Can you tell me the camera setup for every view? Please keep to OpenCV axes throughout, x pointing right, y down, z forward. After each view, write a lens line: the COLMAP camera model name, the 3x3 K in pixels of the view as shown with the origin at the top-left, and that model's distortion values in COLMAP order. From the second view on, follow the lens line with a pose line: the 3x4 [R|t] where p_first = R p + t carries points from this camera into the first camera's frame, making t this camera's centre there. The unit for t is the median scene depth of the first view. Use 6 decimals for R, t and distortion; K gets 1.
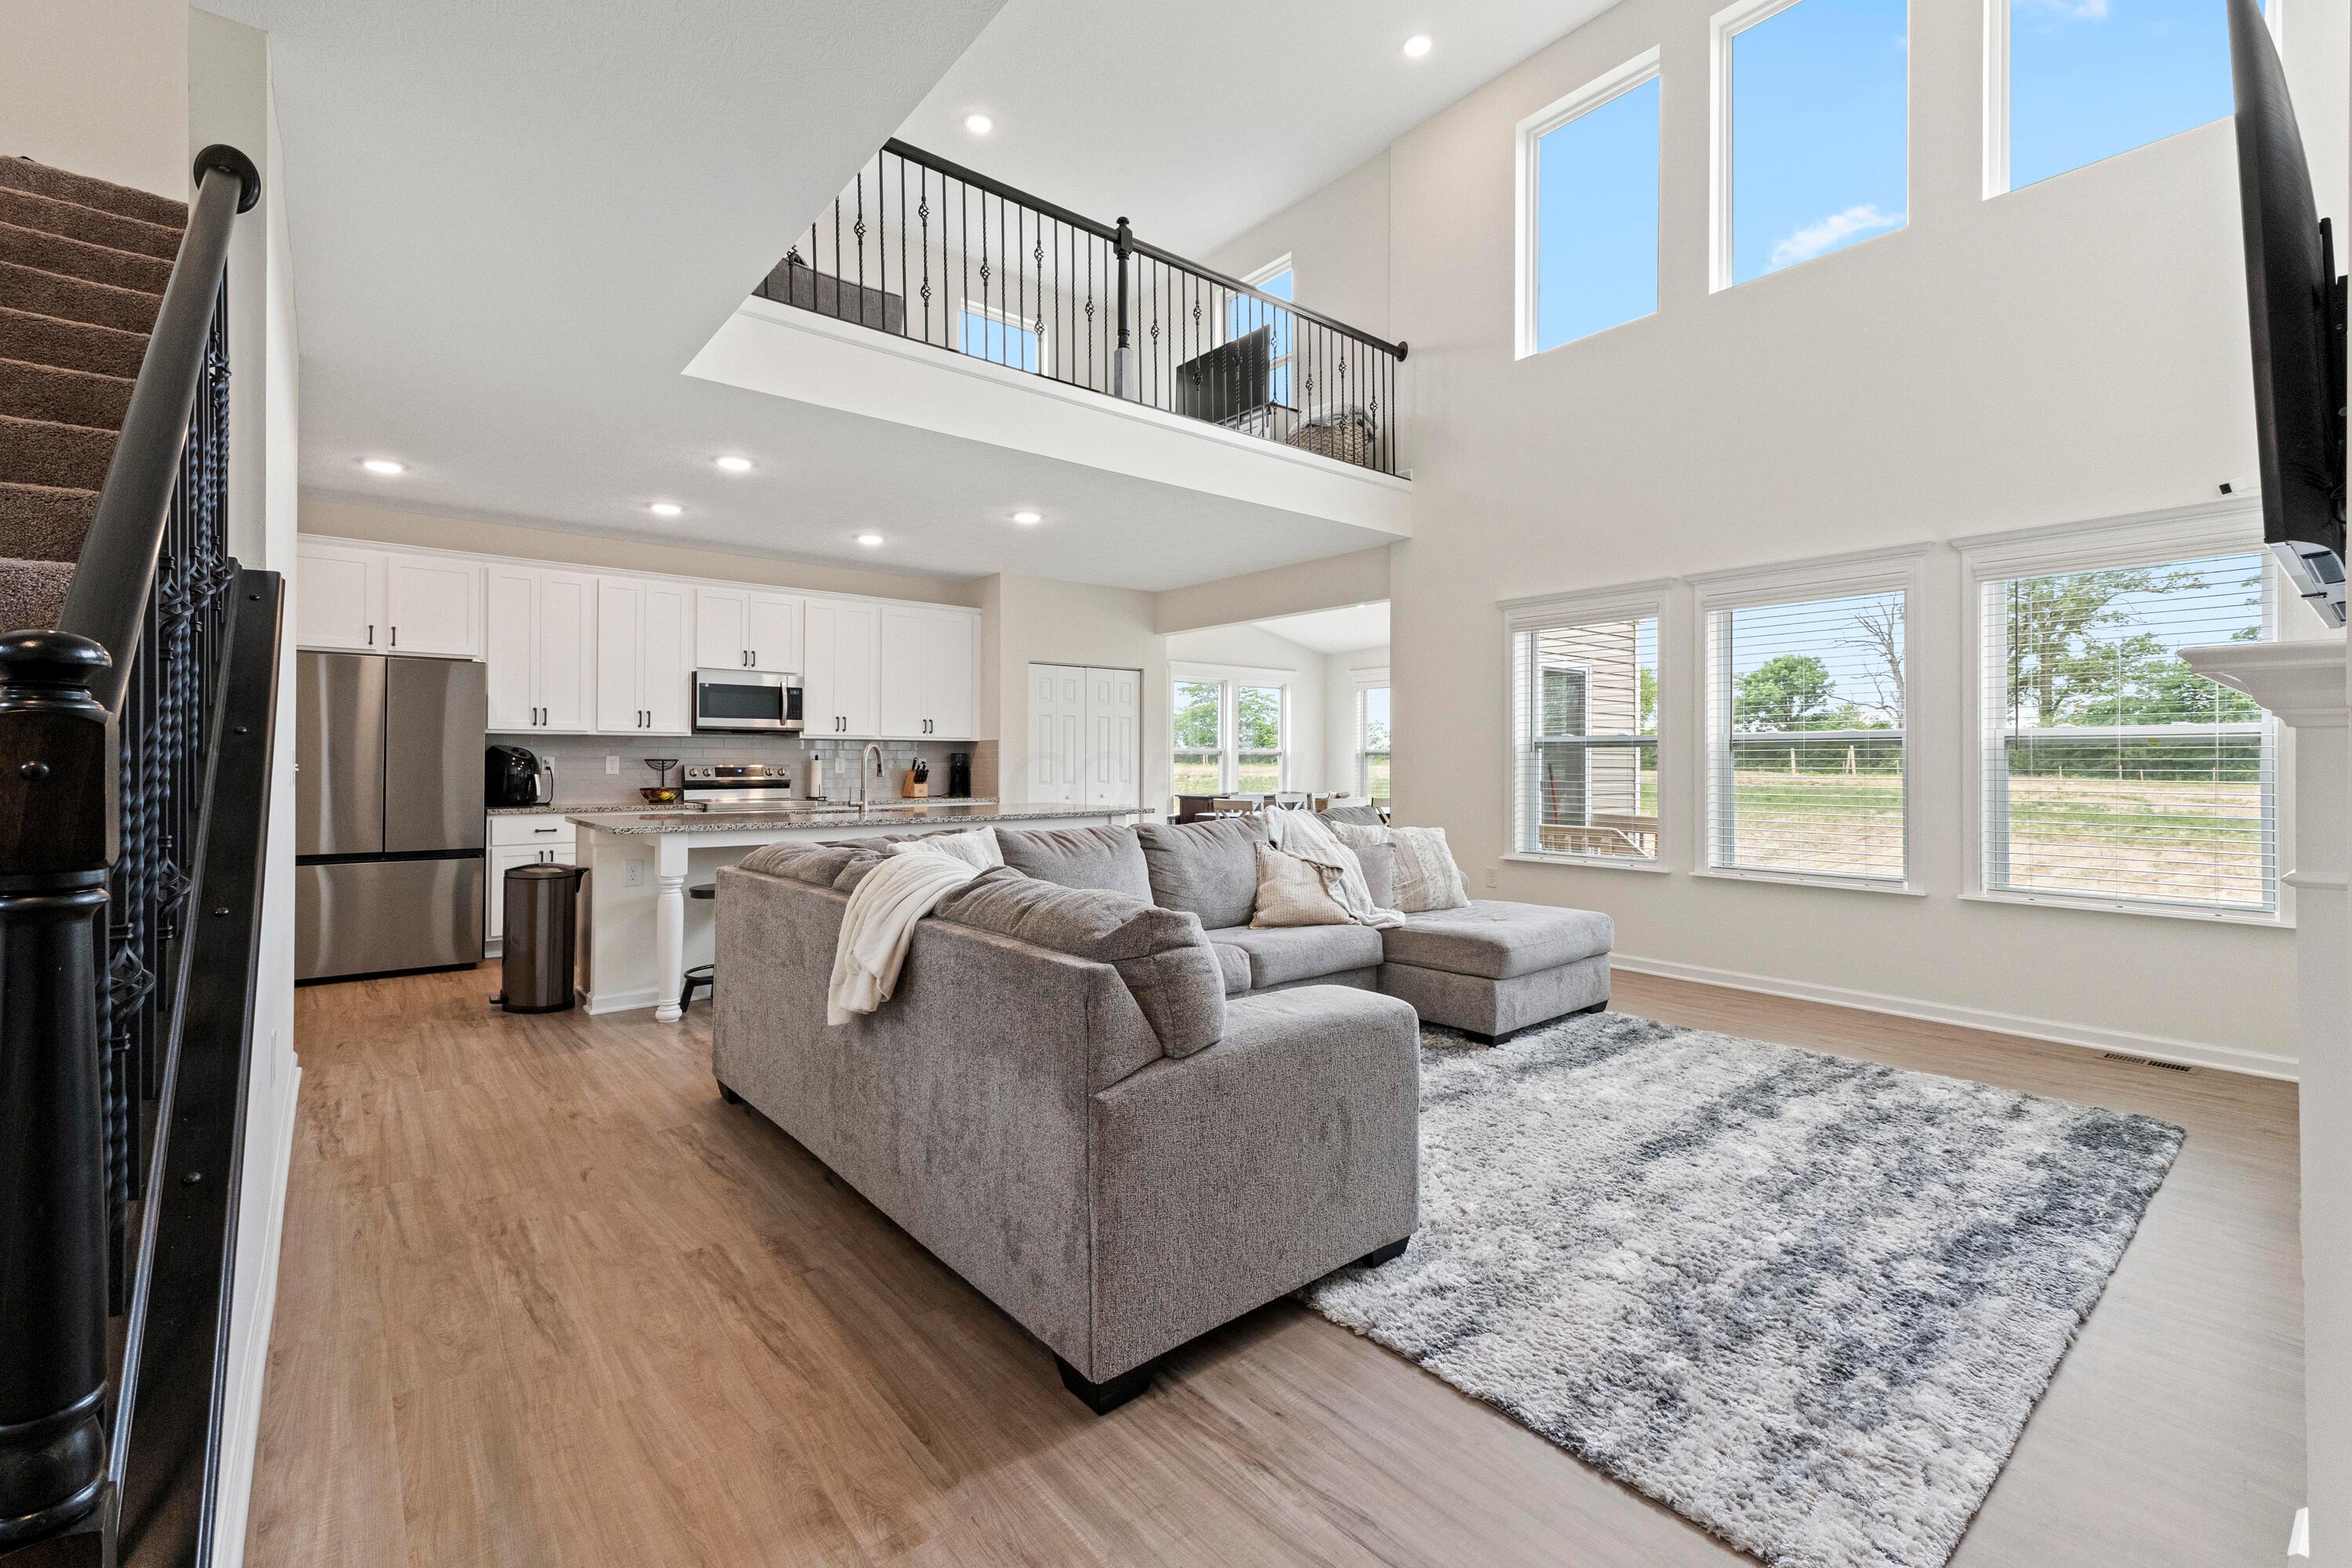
lens RADIAL K [[1003.0, 0, 1169.2], [0, 1003.0, 759.4], [0, 0, 1]] dist [0.010747, -0.001983]
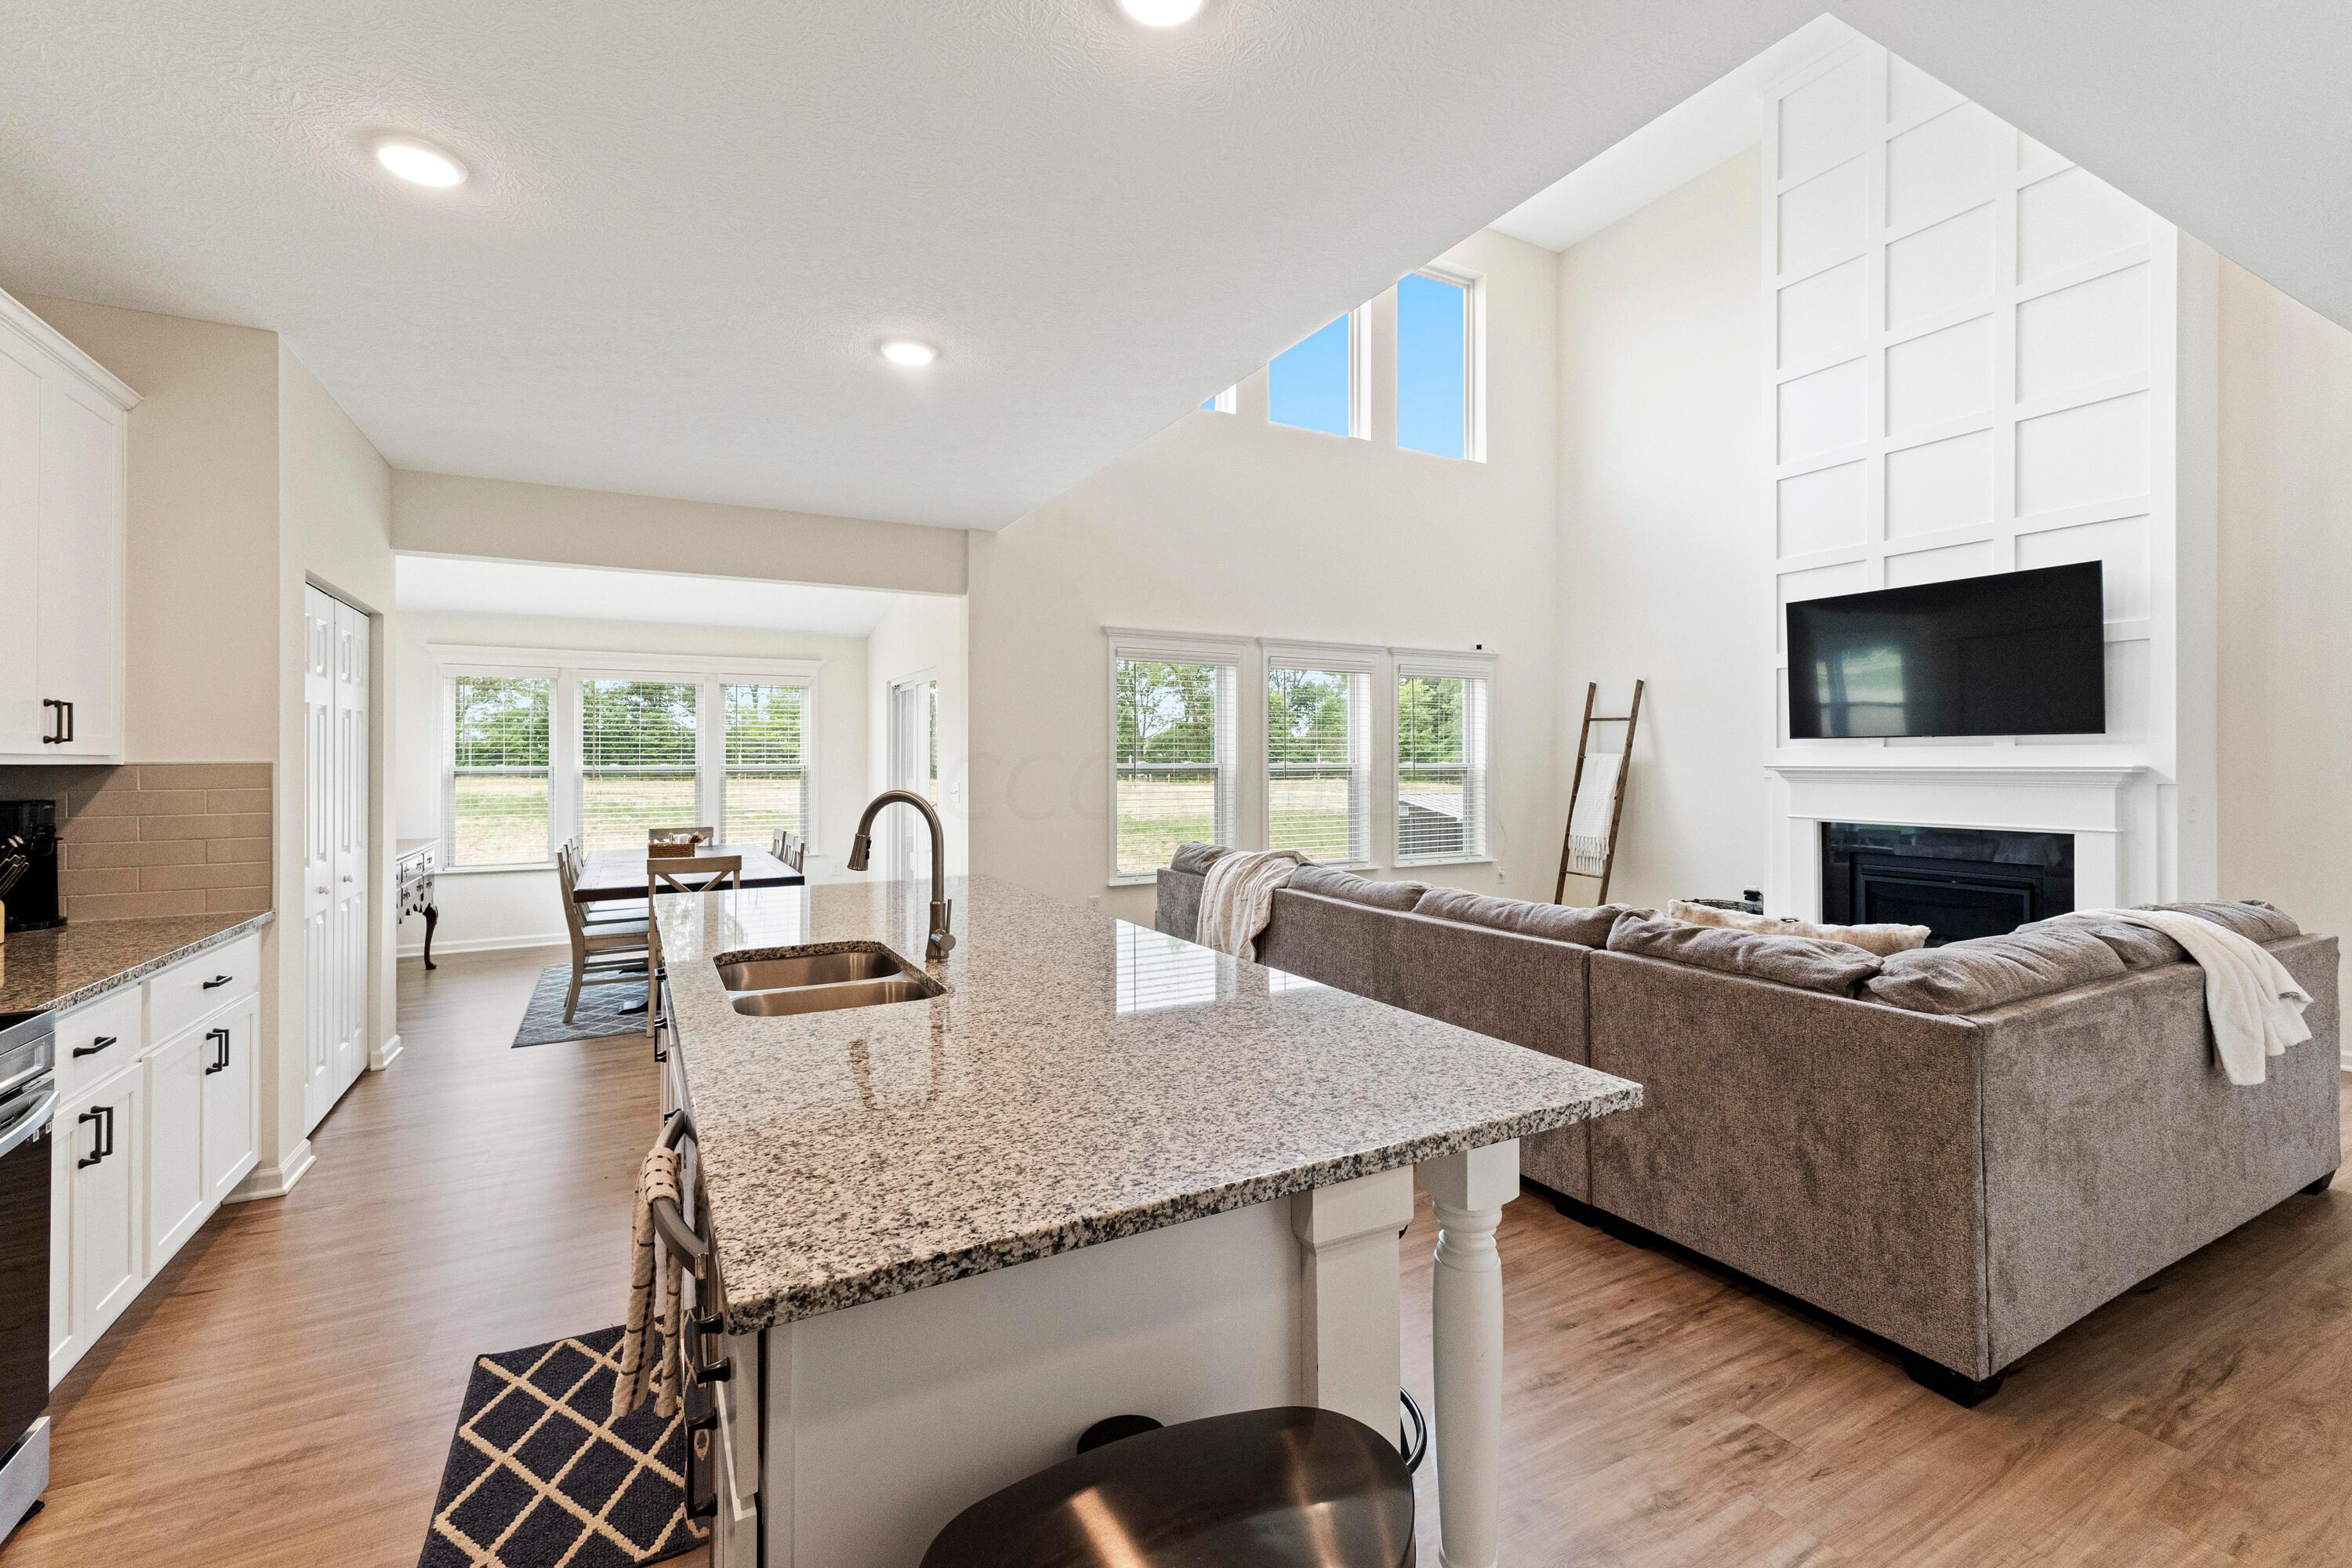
lens RADIAL K [[1003.0, 0, 1163.2], [0, 1003.0, 748.4], [0, 0, 1]] dist [0.010747, -0.001983]
pose [[0.189958, 0.011441, 0.981725, -0.823167], [-0.000412, 0.999933, -0.011573, -0.034142], [-0.981792, 0.001794, 0.189950, 0.991996]]
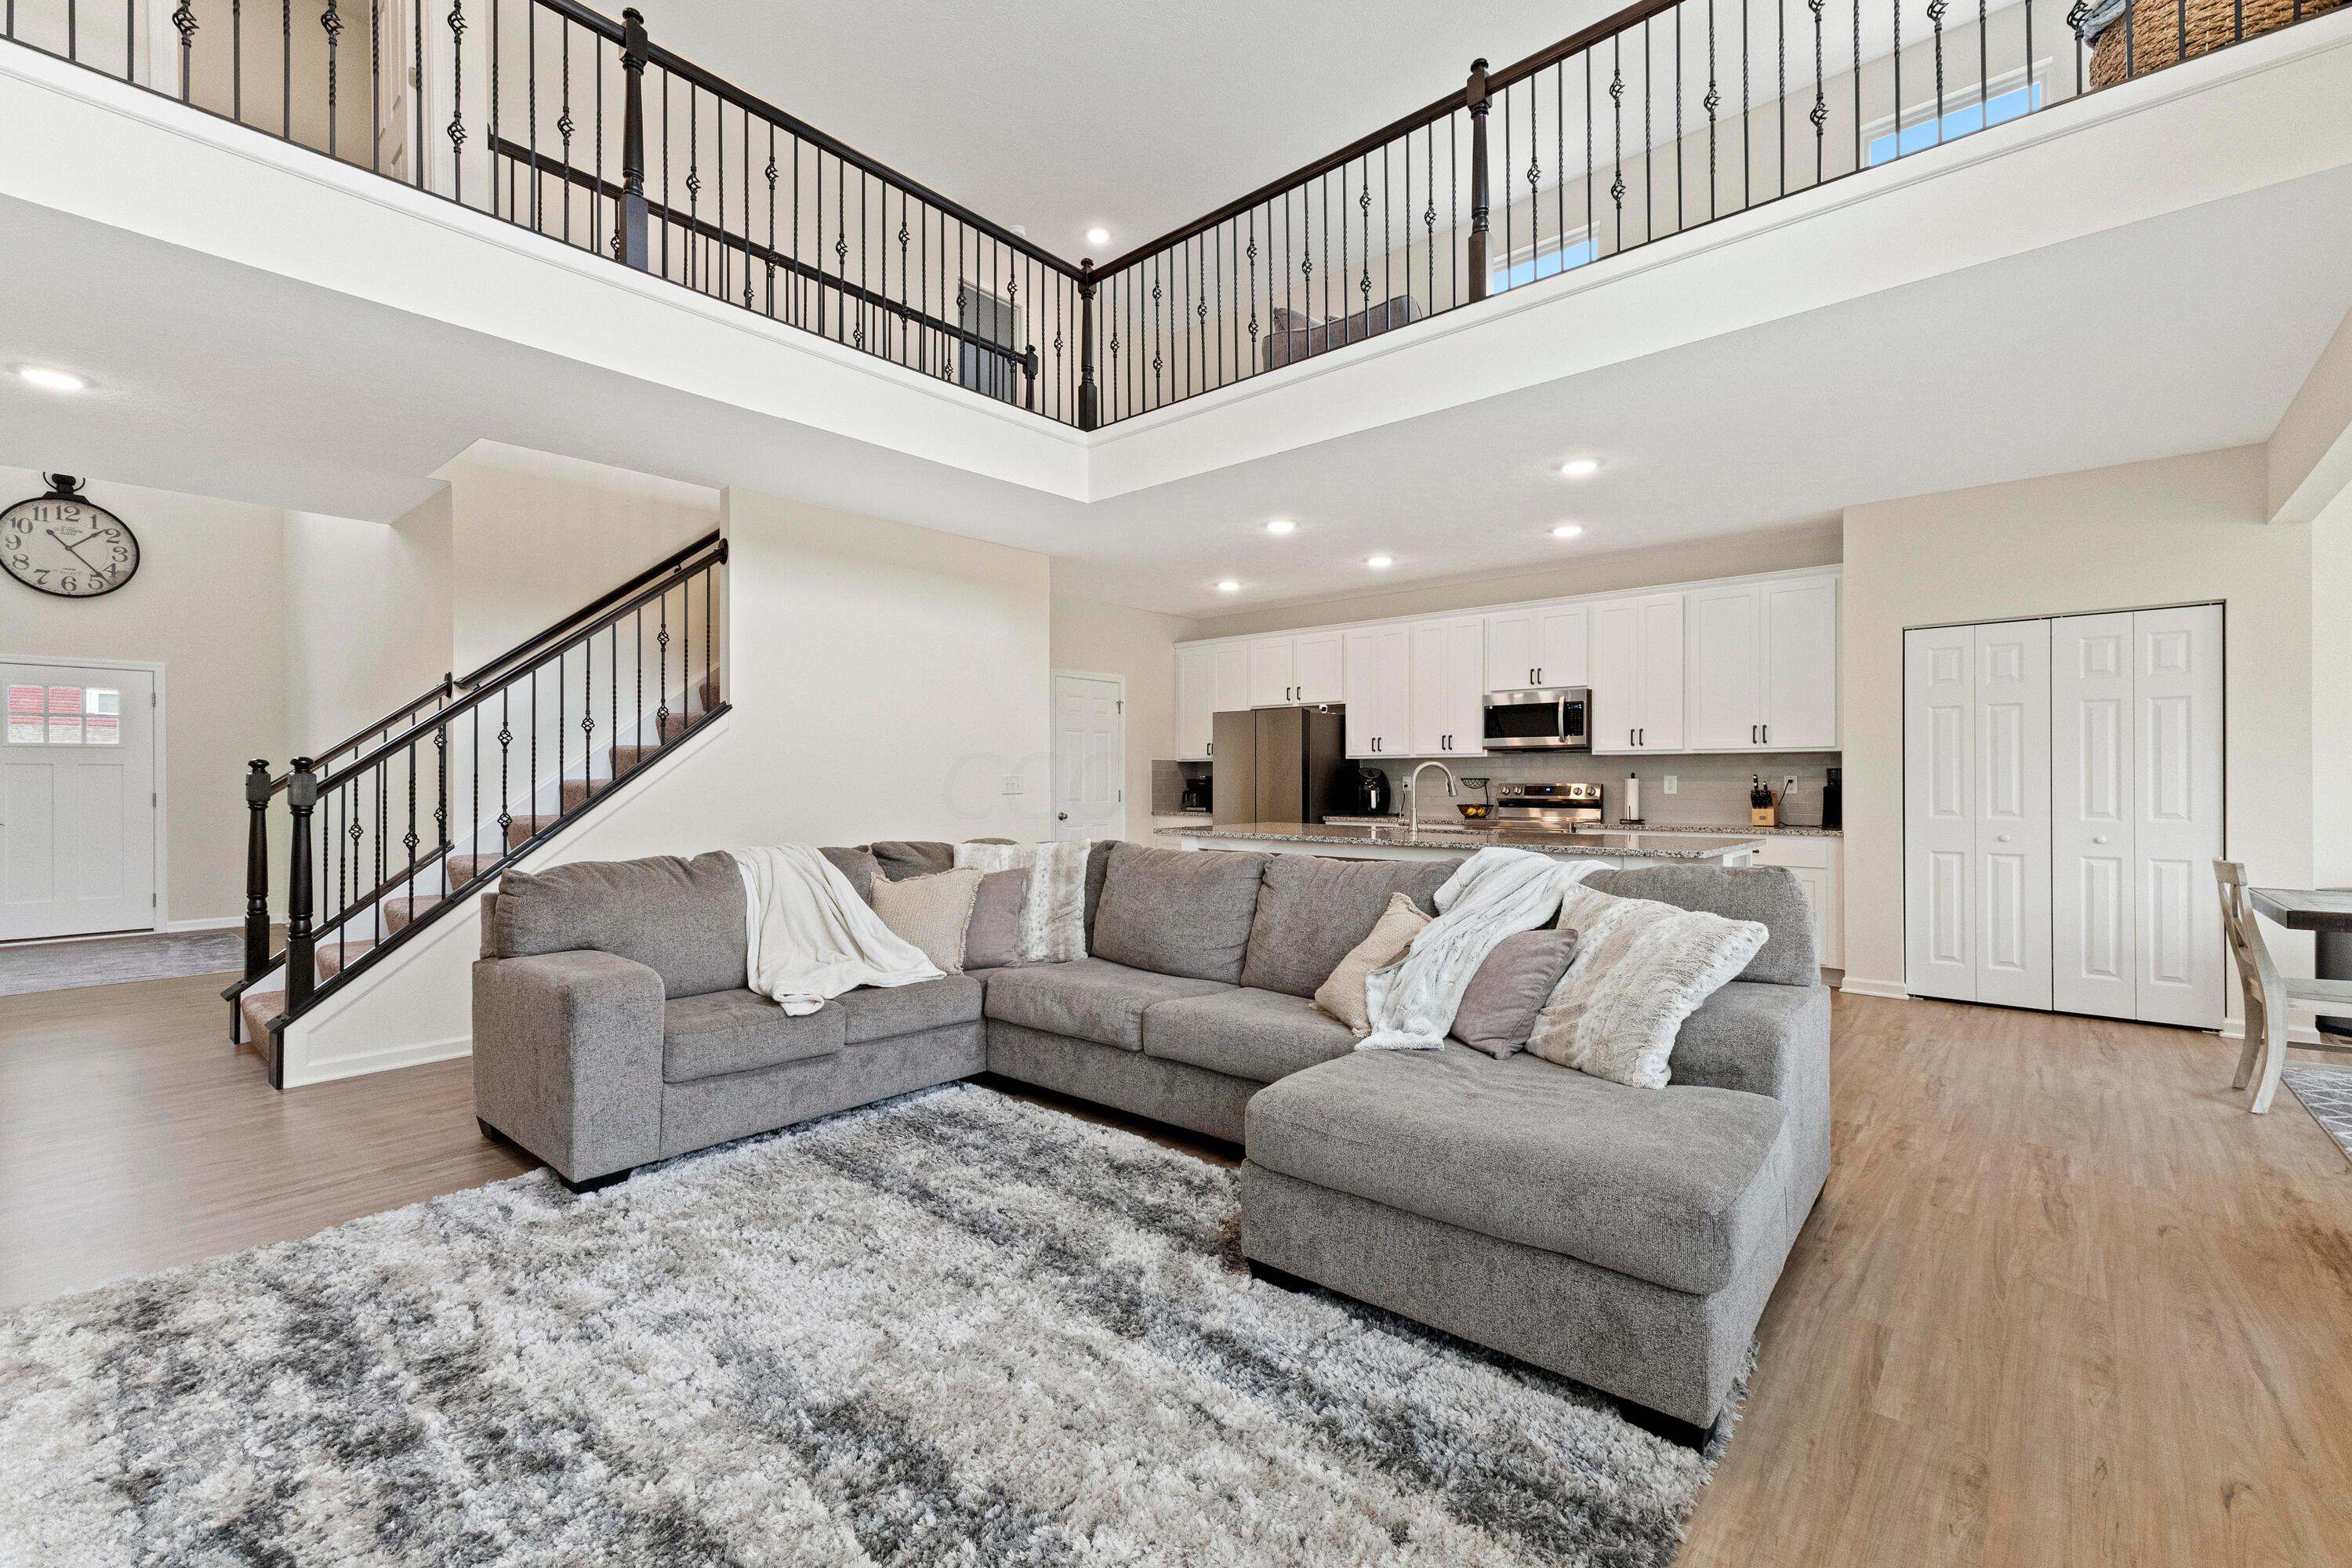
lens RADIAL K [[1003.0, 0, 1189.2], [0, 1003.0, 781.3], [0, 0, 1]] dist [0.010747, -0.001983]
pose [[0.167745, 0.000058, -0.985830, 0.739736], [0.004961, 0.999987, 0.000903, 0.000763], [0.985818, -0.005042, 0.167742, 0.731191]]
